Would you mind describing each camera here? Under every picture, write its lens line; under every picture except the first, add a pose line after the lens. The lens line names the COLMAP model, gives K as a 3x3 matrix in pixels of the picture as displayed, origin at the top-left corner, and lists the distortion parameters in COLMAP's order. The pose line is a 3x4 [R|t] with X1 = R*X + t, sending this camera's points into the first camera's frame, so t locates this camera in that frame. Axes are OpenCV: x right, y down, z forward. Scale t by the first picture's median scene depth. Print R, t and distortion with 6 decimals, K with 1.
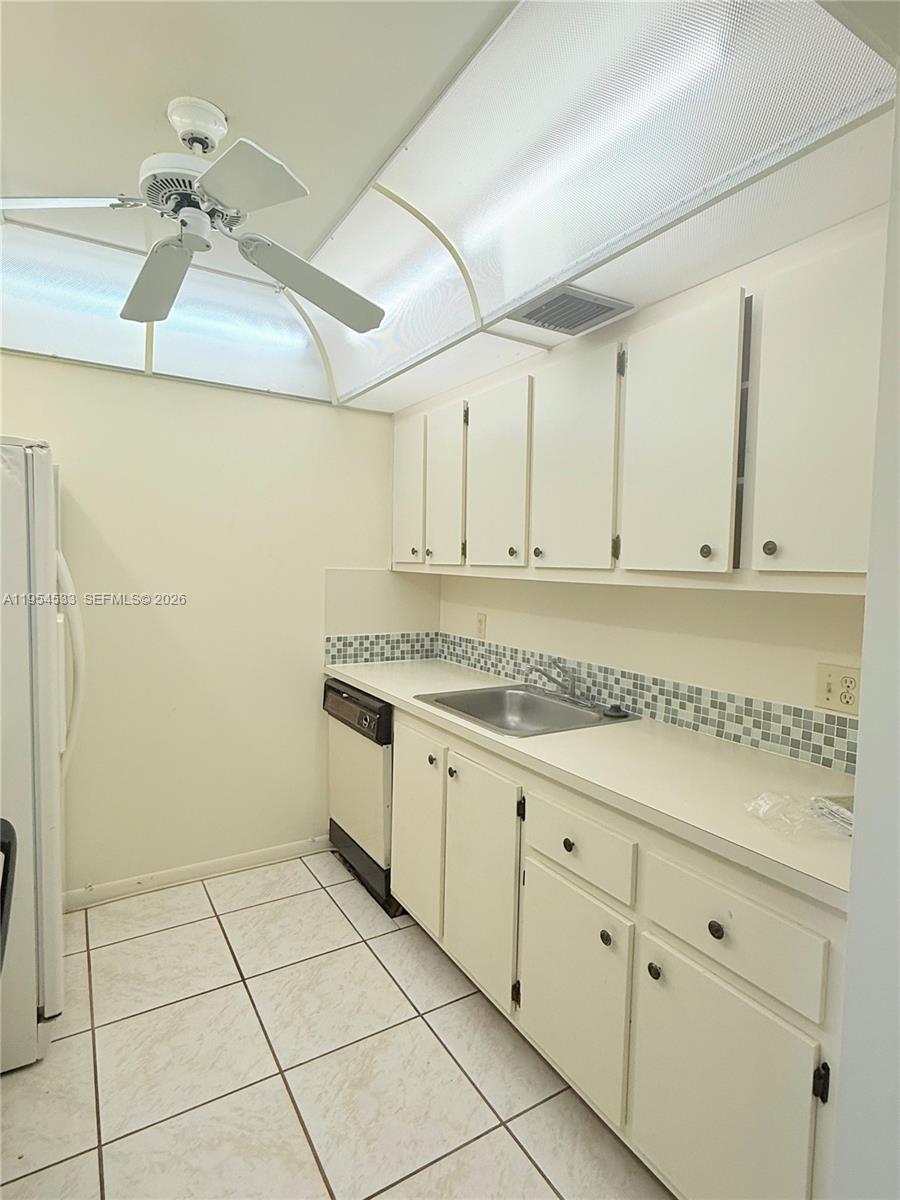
lens RADIAL K [[626.2, 0, 452.7], [0, 626.2, 598.9], [0, 0, 1]] dist [-0.001648, -0.000941]
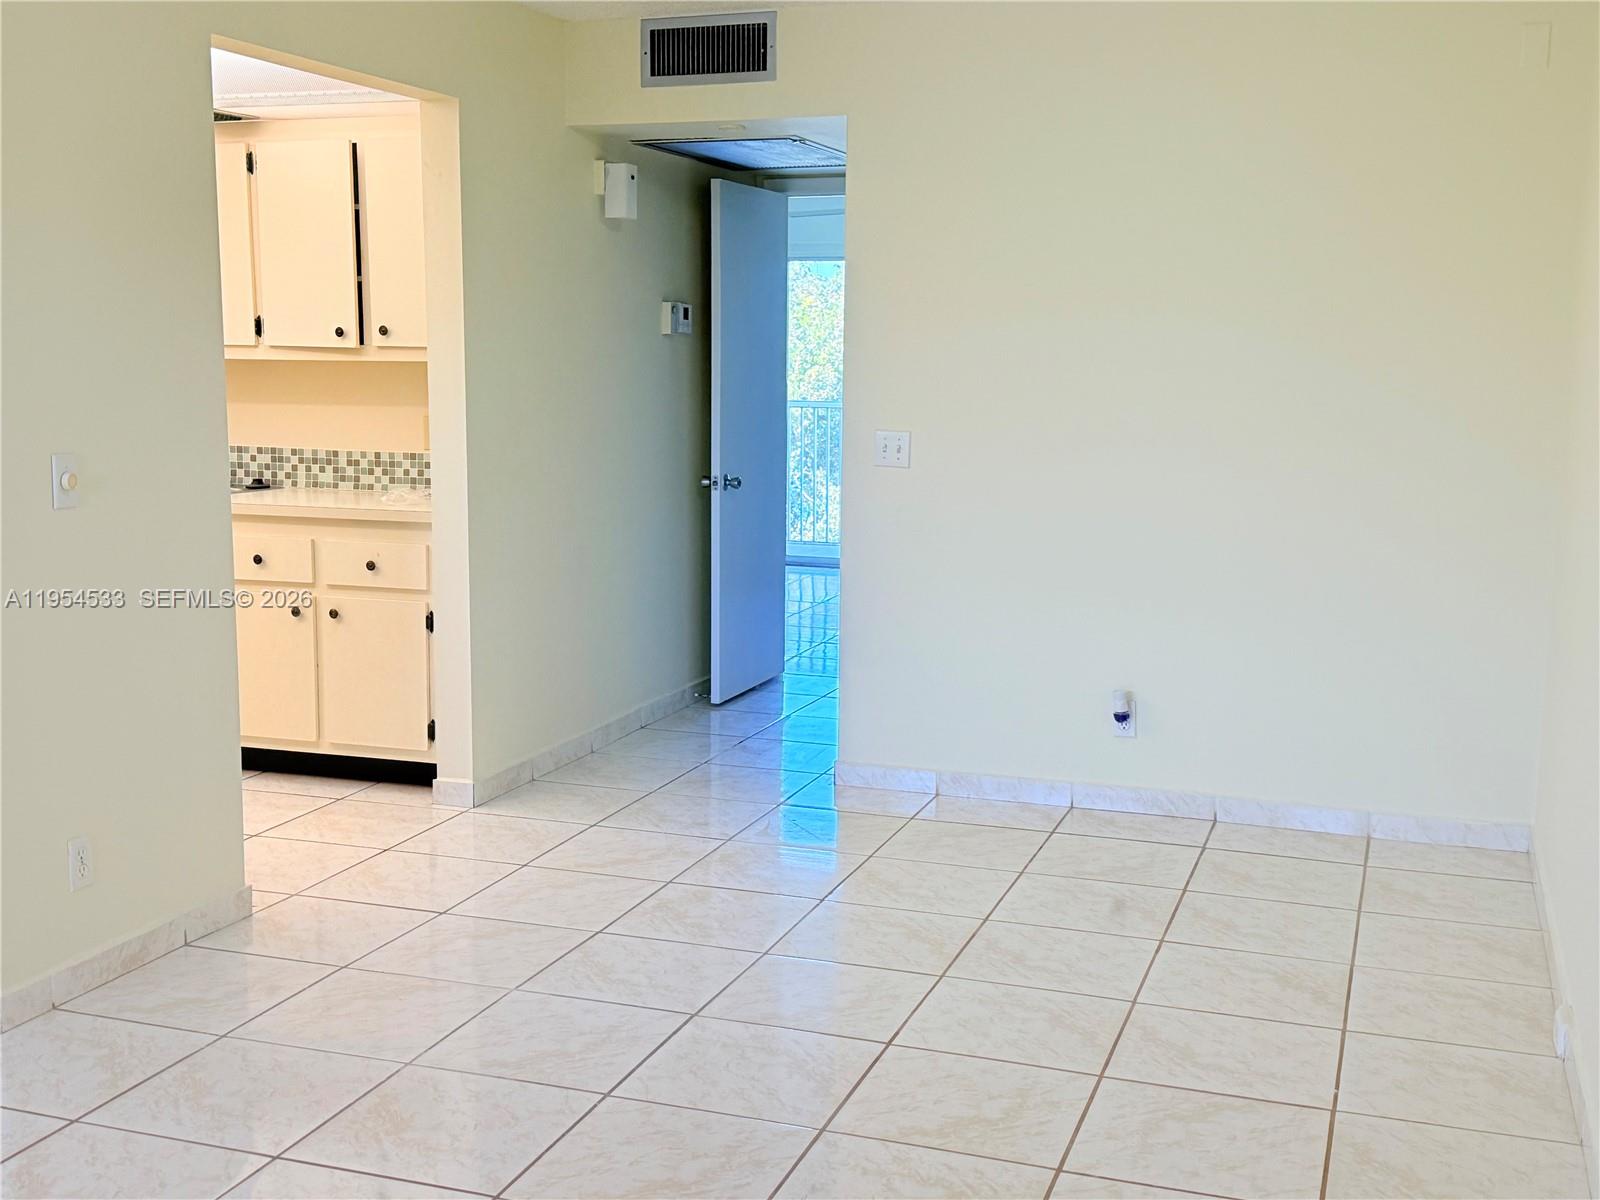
lens RADIAL K [[1783.0, 0, 803.6], [0, 1783.0, 605.1], [0, 0, 1]] dist [0.093350, 0.000000]
pose [[0.771705, -0.107147, 0.626890, -1.008731], [0.044338, 0.992372, 0.115034, 0.081794], [-0.634434, -0.060977, 0.770568, -2.036400]]
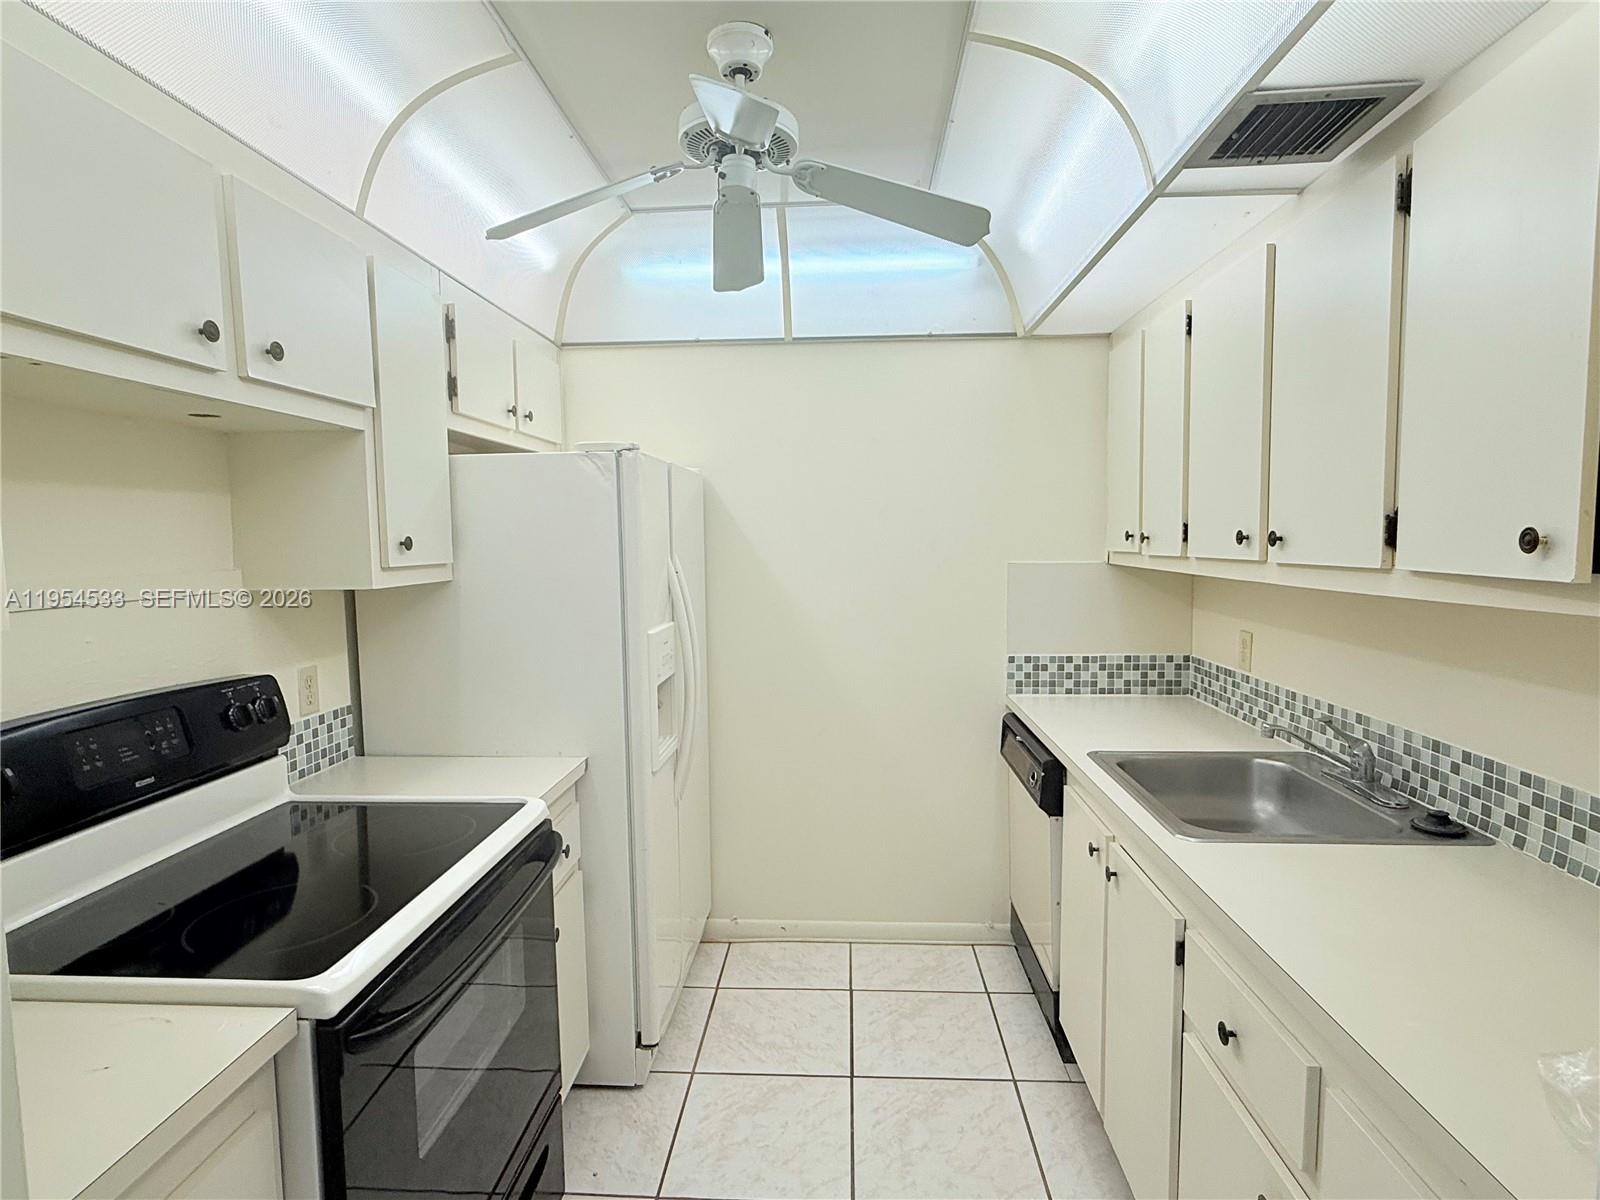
lens RADIAL K [[835.0, 0, 796.2], [0, 835.0, 604.8], [0, 0, 1]] dist [-0.001648, -0.000941]
pose [[0.817899, 0.014239, -0.575186, 0.236084], [-0.003390, 0.999796, 0.019930, -0.027115], [0.575352, -0.014351, 0.817780, 0.085801]]
